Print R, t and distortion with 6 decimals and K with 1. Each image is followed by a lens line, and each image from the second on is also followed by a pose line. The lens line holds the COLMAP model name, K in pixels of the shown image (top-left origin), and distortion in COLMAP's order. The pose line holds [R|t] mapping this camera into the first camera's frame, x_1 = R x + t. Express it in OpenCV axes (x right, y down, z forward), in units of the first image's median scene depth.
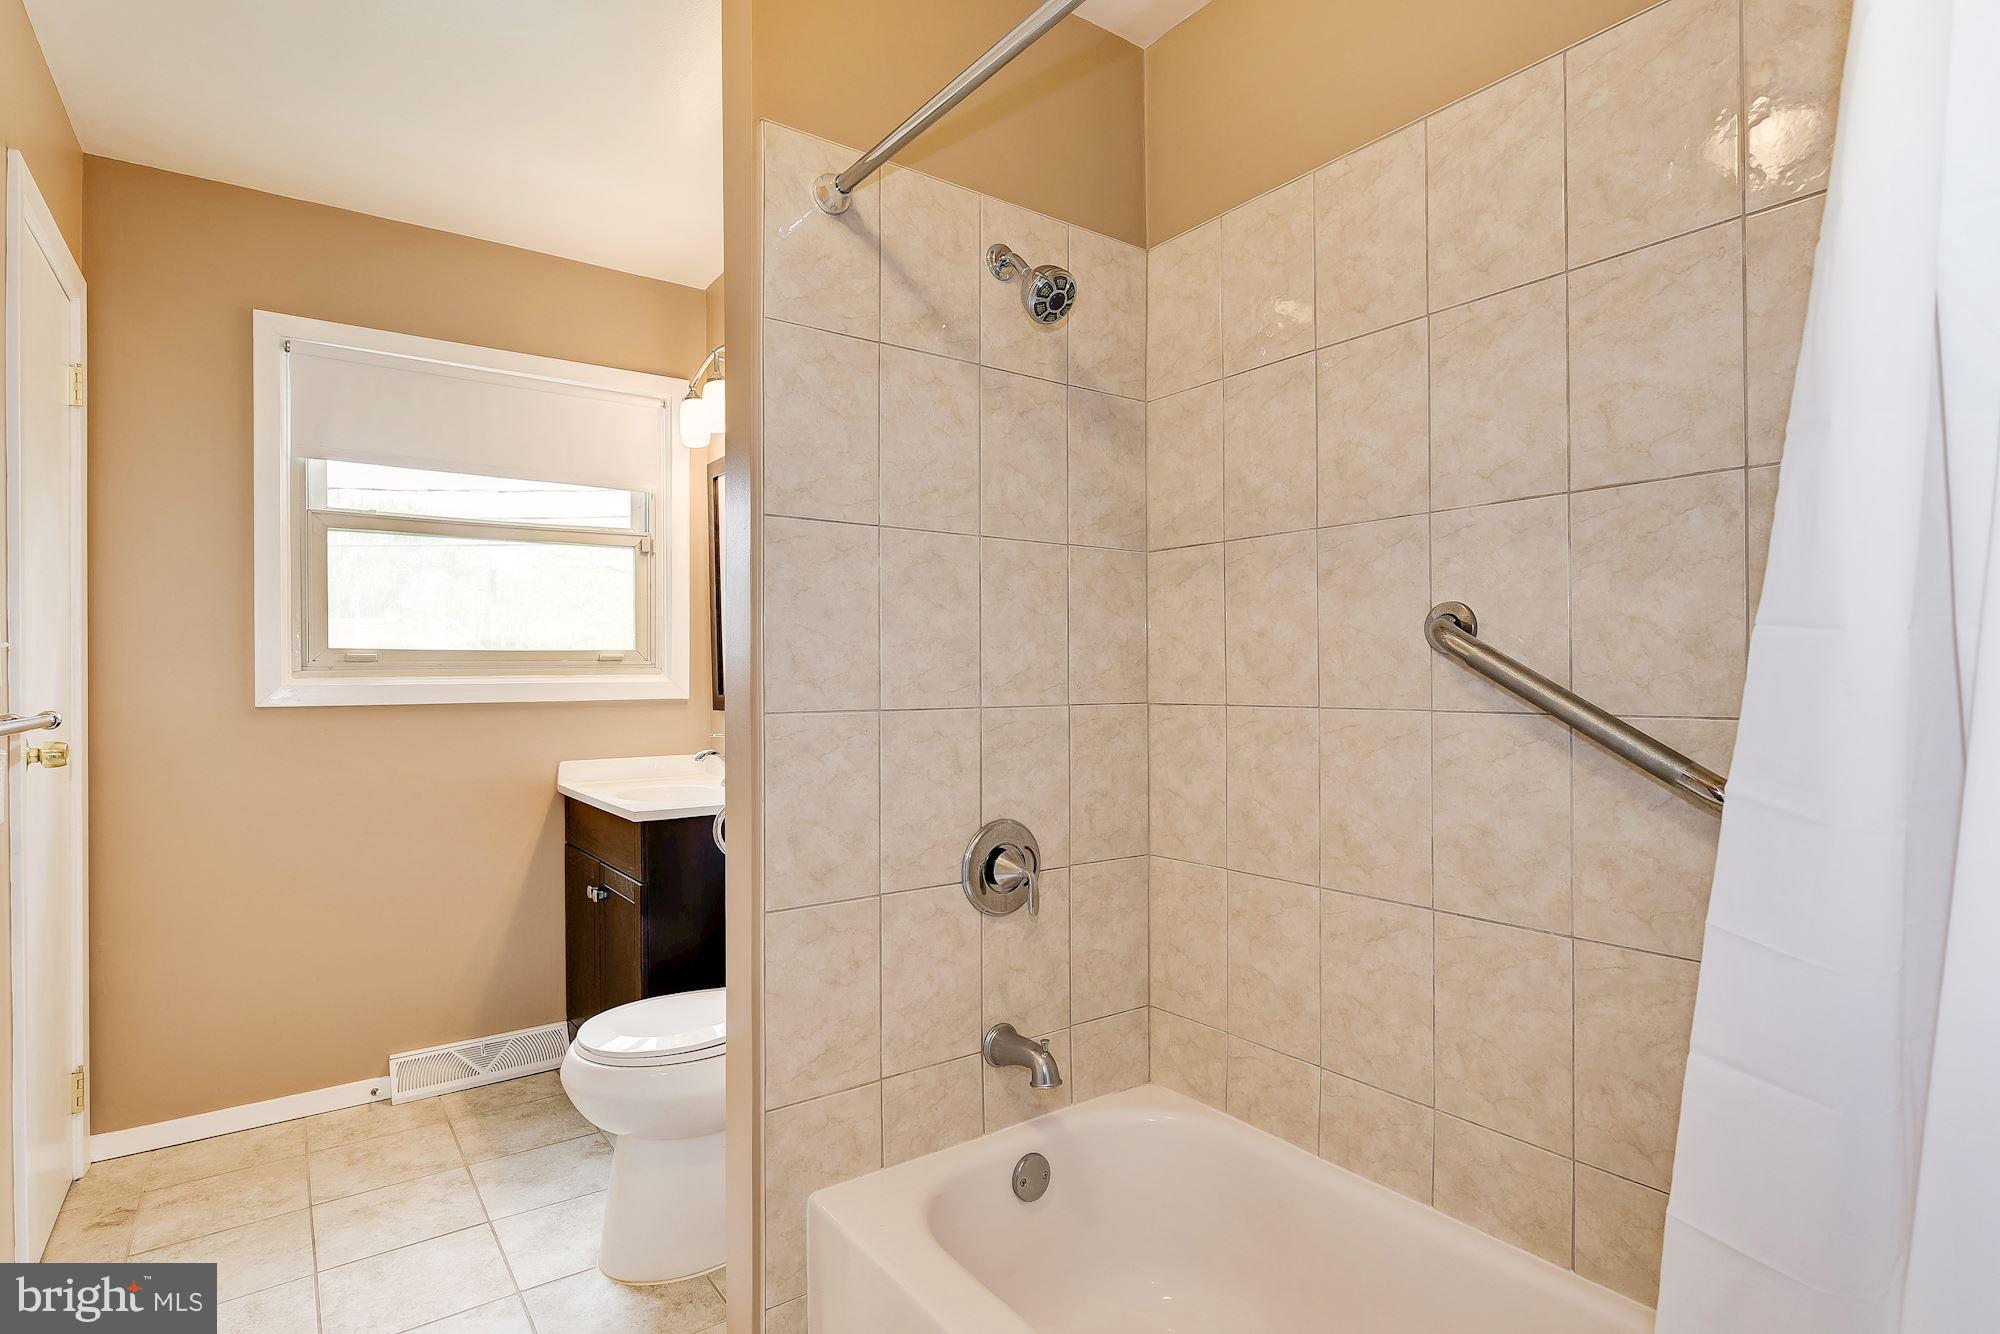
lens RADIAL K [[1000.5, 0, 1001.1], [0, 1000.5, 672.5], [0, 0, 1]] dist [-0.015197, 0.008161]
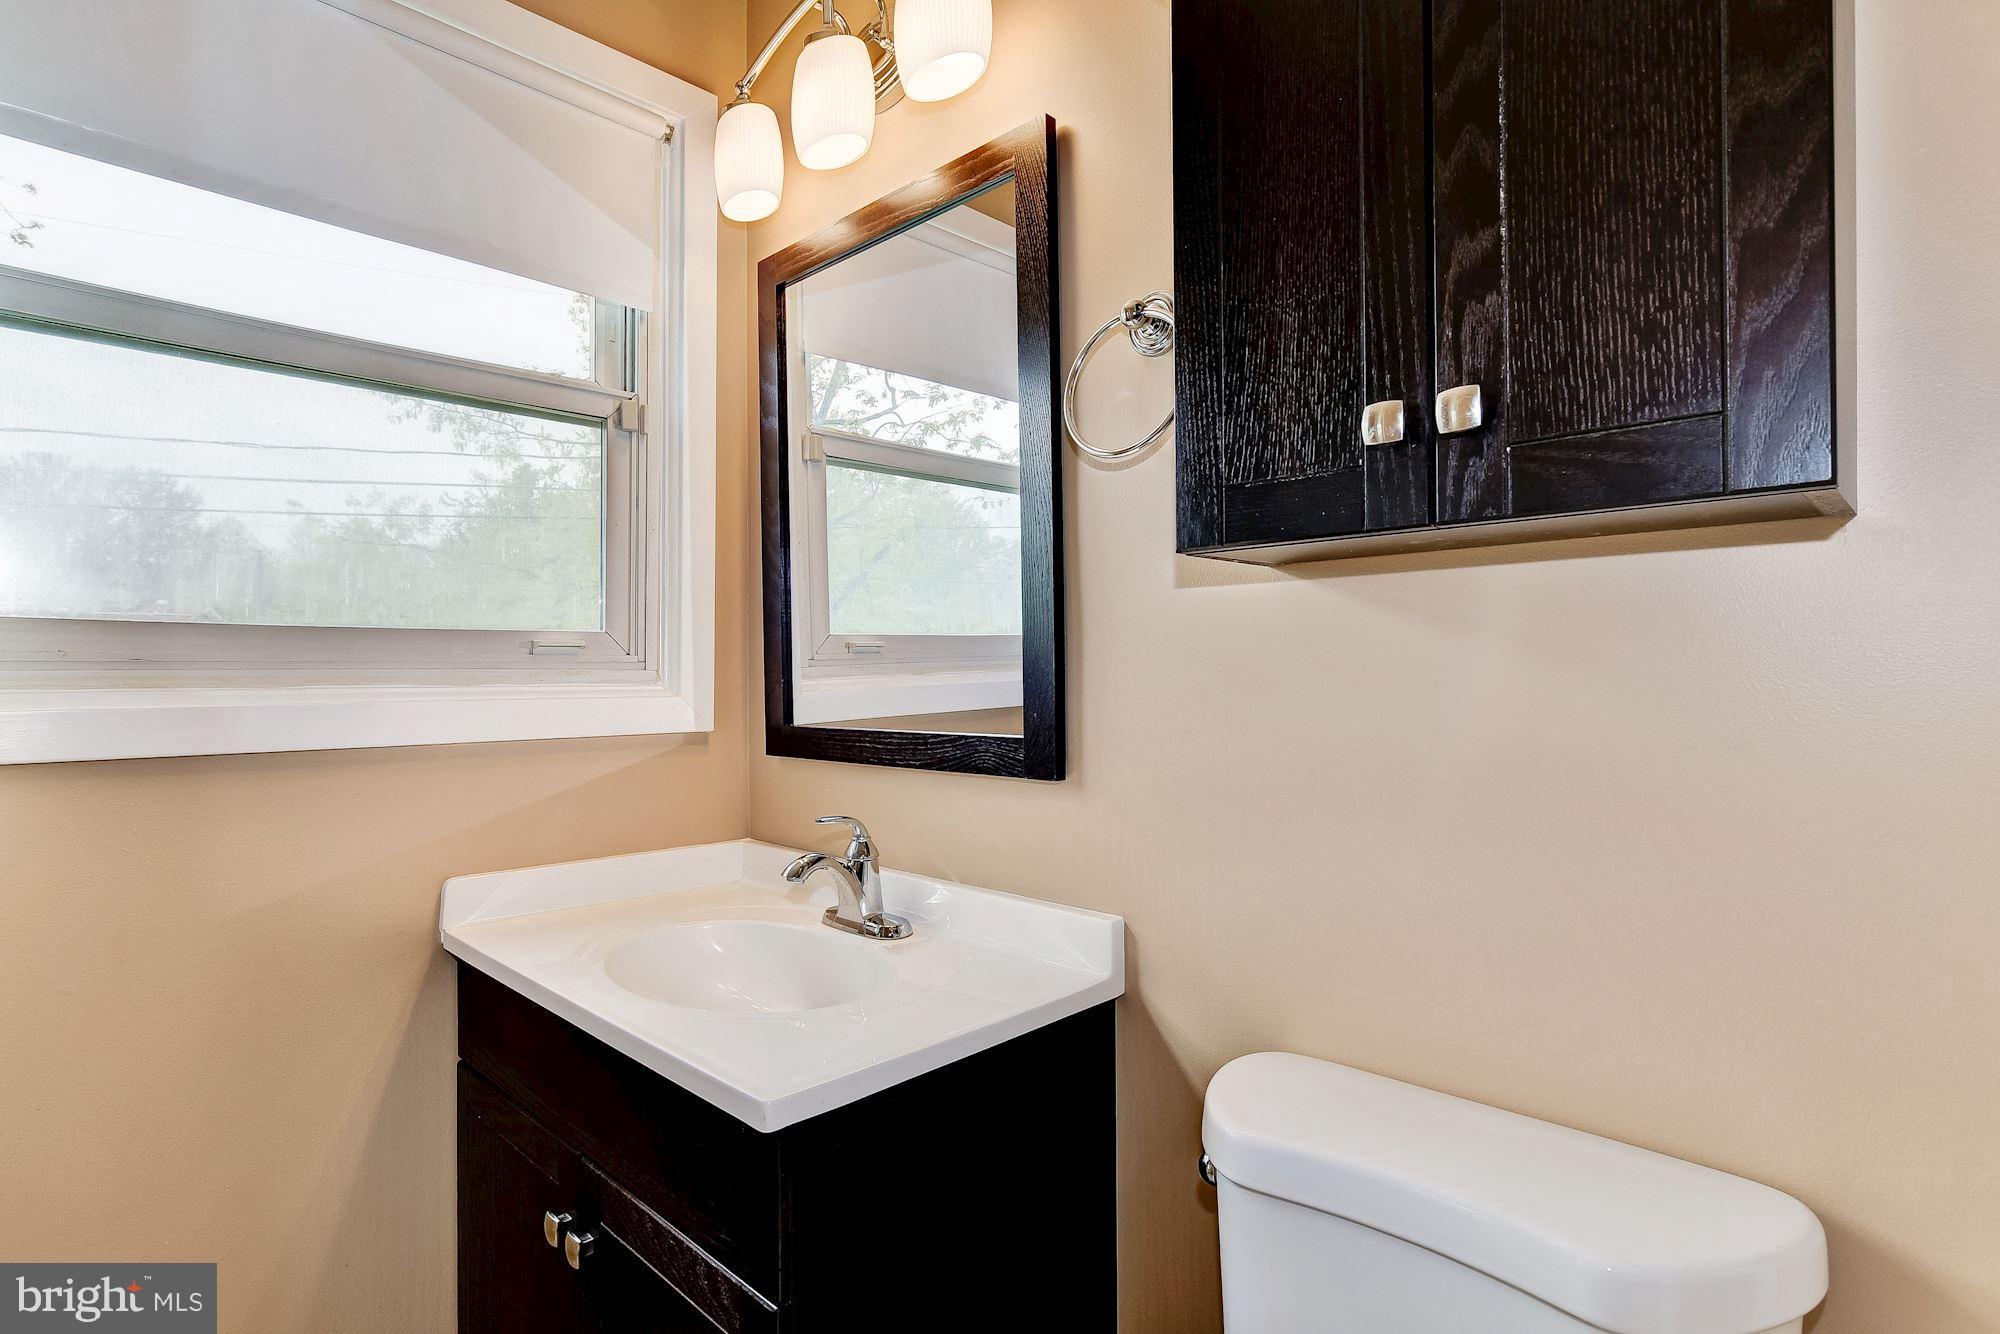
lens RADIAL K [[1000.5, 0, 1001.1], [0, 1000.5, 672.5], [0, 0, 1]] dist [-0.015197, 0.008161]
pose [[0.985762, 0.001767, 0.168136, -0.258252], [-0.001264, 0.999994, -0.003098, -0.001682], [-0.168140, 0.002841, 0.985759, 0.492015]]
